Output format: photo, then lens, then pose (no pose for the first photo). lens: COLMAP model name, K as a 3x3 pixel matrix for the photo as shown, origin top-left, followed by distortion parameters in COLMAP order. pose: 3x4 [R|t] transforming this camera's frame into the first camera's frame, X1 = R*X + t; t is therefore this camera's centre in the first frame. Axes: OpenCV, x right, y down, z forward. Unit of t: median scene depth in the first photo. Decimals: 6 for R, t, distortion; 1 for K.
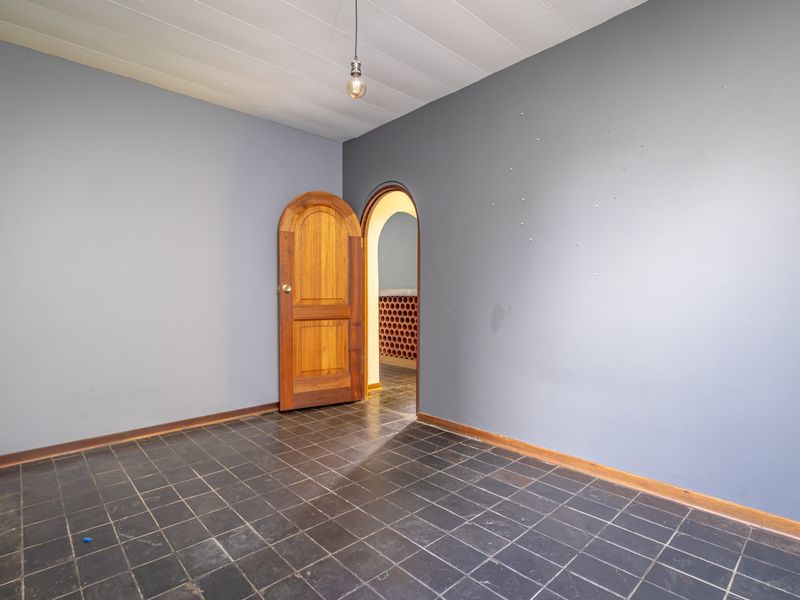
lens RADIAL K [[411.4, 0, 400.0], [0, 411.4, 300.0], [0, 0, 1]] dist [-0.003452, -0.000476]
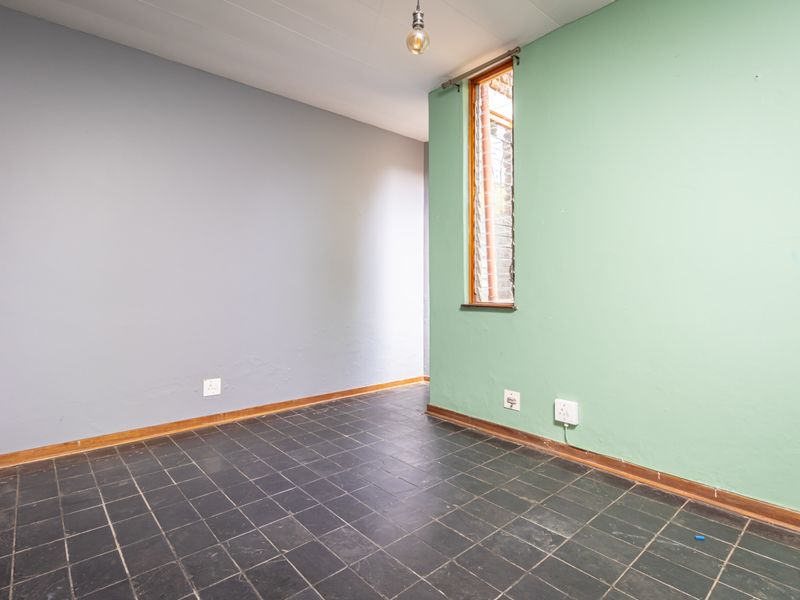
lens RADIAL K [[421.4, 0, 401.9], [0, 421.4, 277.6], [0, 0, 1]] dist [0.002185, 0.000369]
pose [[0.999935, -0.004189, -0.010590, -0.082301], [0.003893, 0.999603, -0.027888, -0.000560], [0.010703, 0.027845, 0.999555, 0.087531]]
